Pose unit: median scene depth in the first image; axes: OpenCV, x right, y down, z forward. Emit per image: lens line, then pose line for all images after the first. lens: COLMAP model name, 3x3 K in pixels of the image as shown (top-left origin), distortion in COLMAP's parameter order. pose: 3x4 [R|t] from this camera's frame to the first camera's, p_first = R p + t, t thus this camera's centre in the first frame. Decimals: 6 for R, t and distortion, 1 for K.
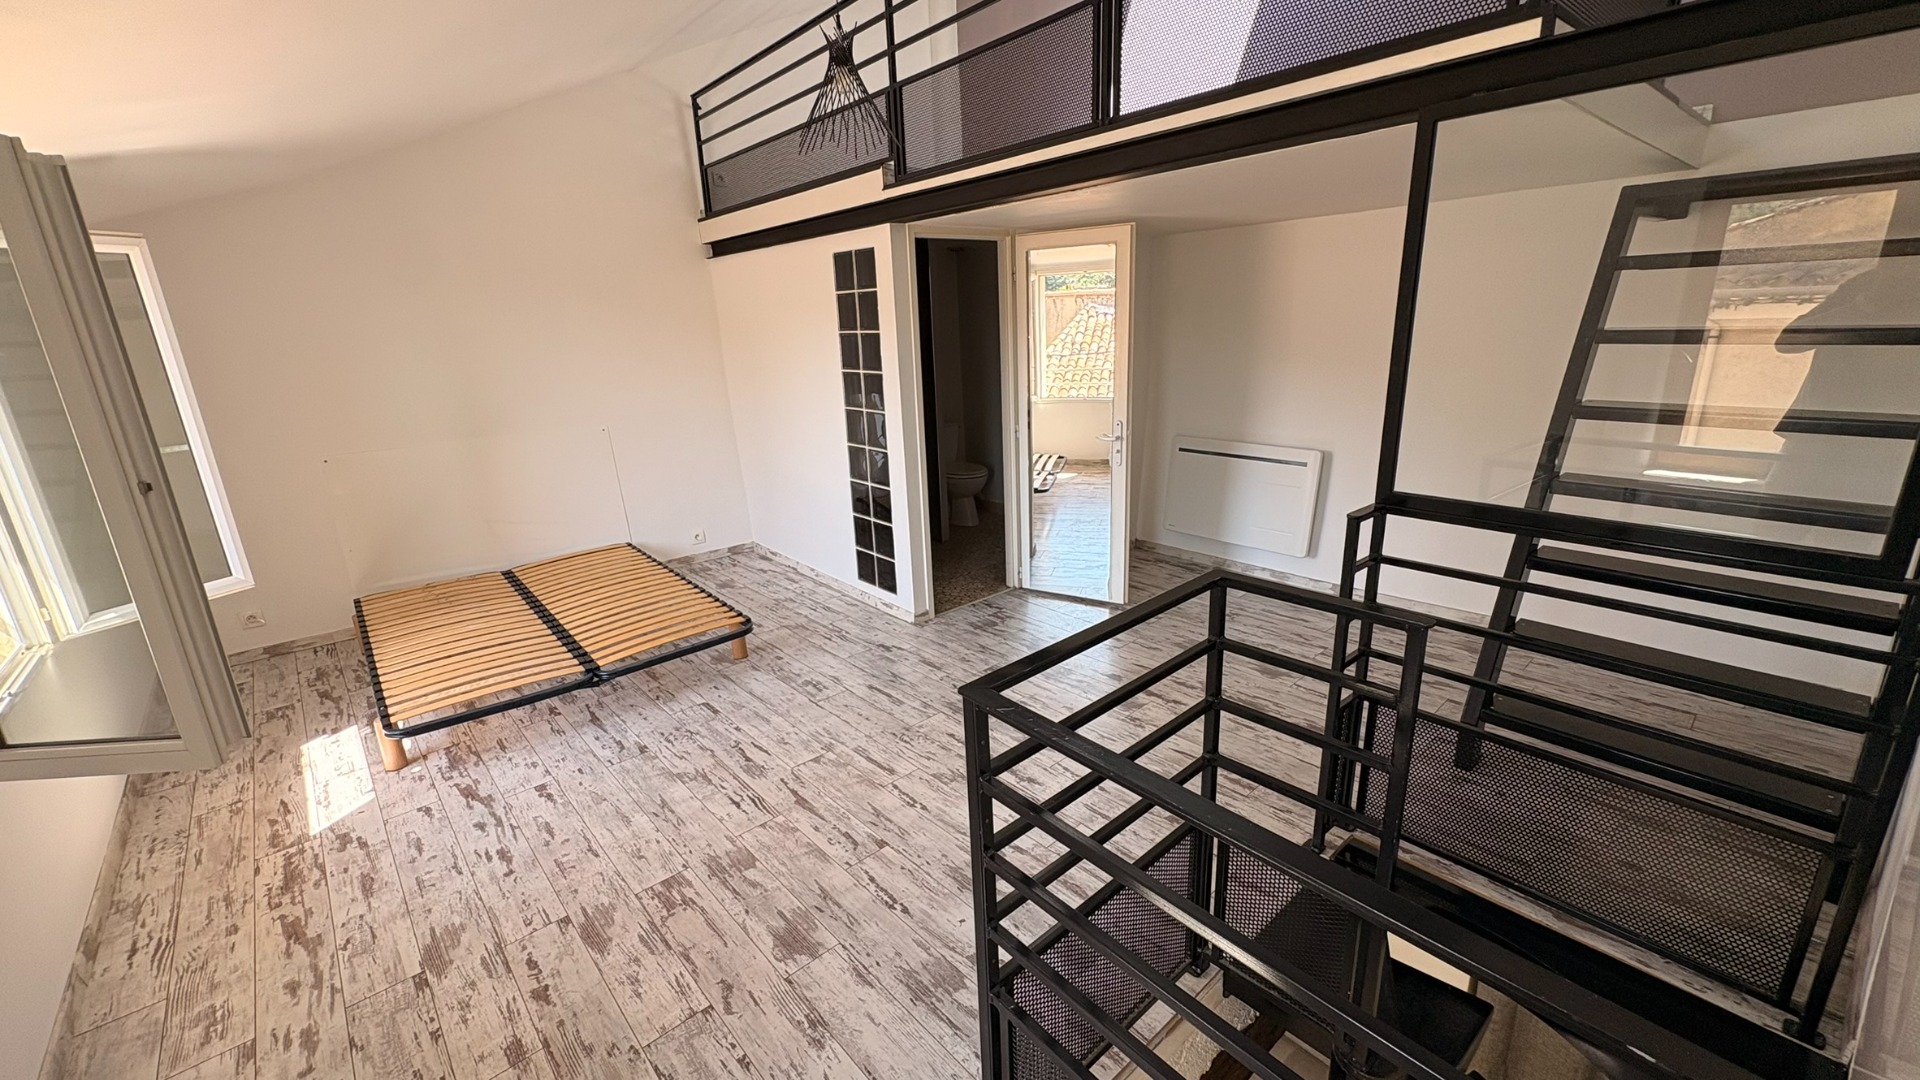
lens RADIAL K [[765.3, 0, 959.4], [0, 765.3, 538.8], [0, 0, 1]] dist [0.001866, -0.000367]
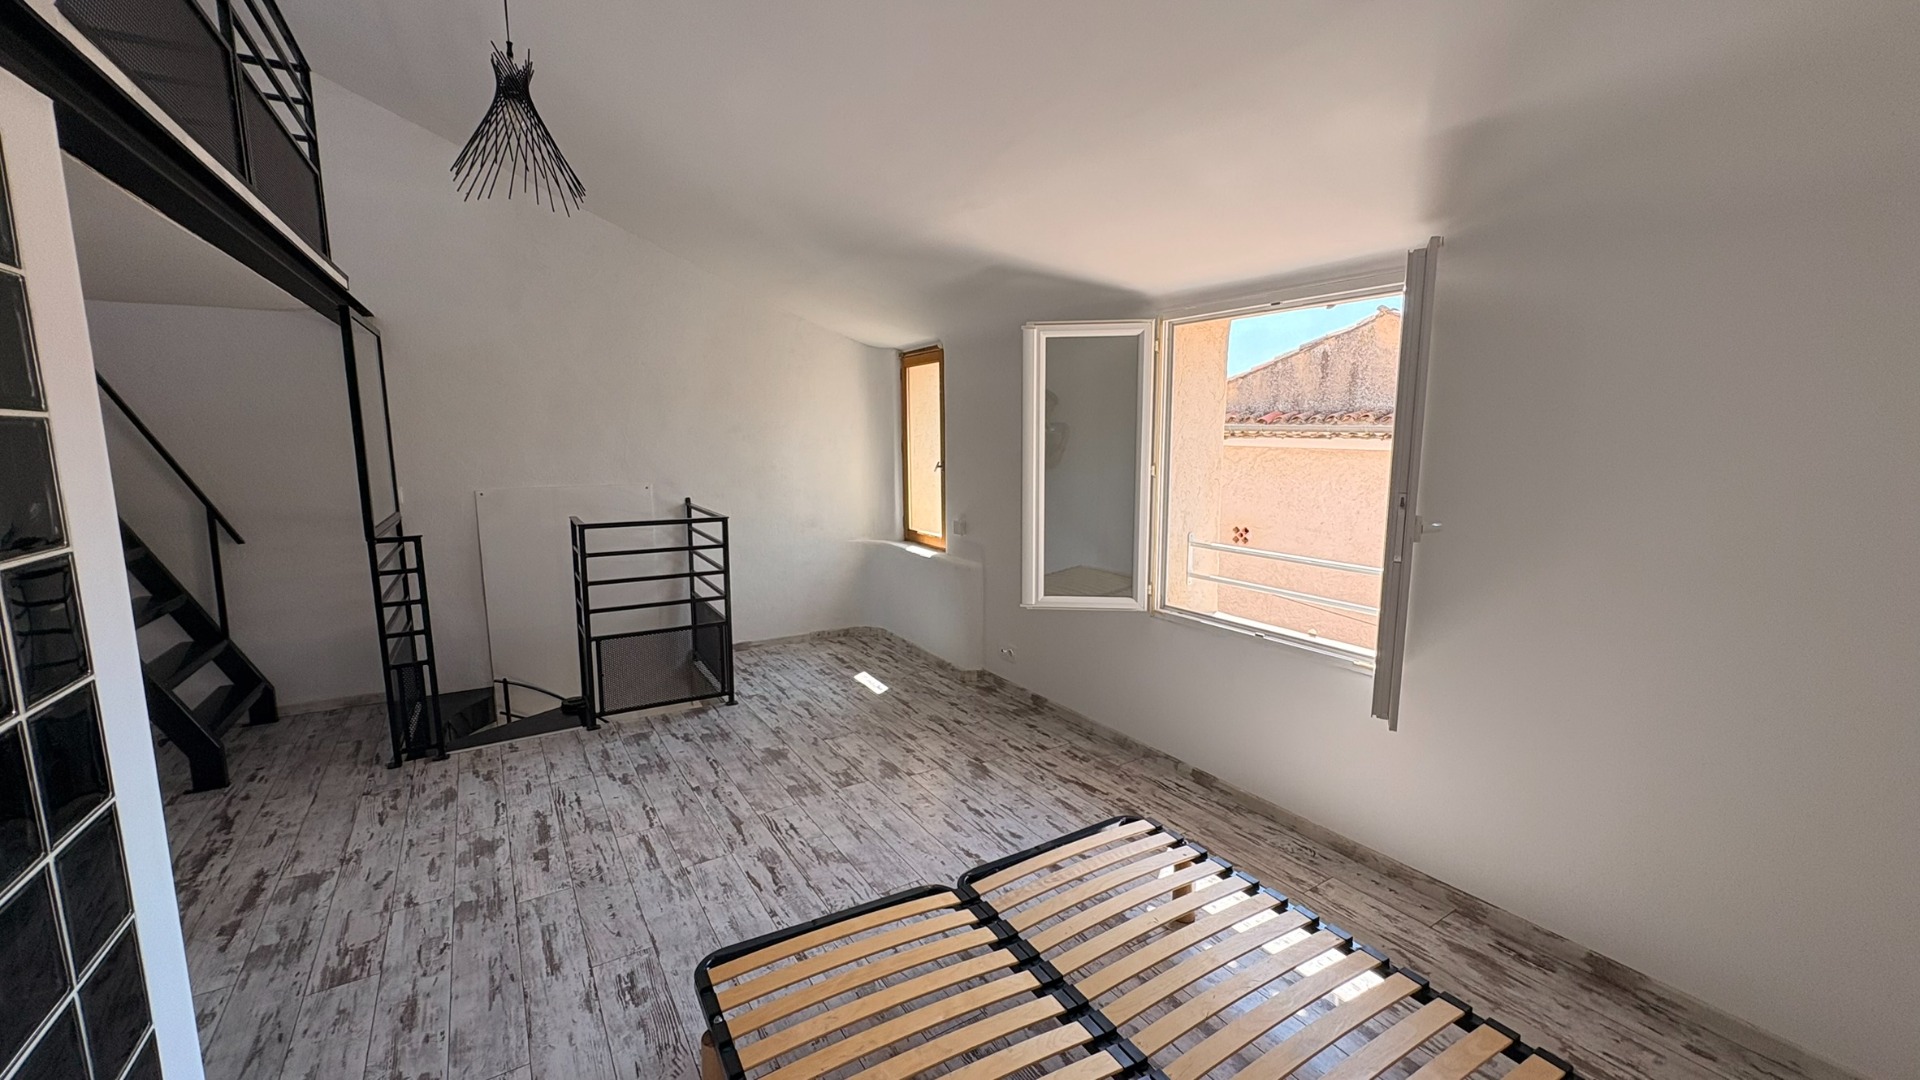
lens RADIAL K [[765.3, 0, 961.0], [0, 765.3, 542.2], [0, 0, 1]] dist [0.001866, -0.000367]
pose [[-0.985282, 0.021253, 0.169608, -0.490360], [0.089286, 0.910110, 0.404633, -0.306880], [-0.145762, 0.413822, -0.898613, 1.205810]]
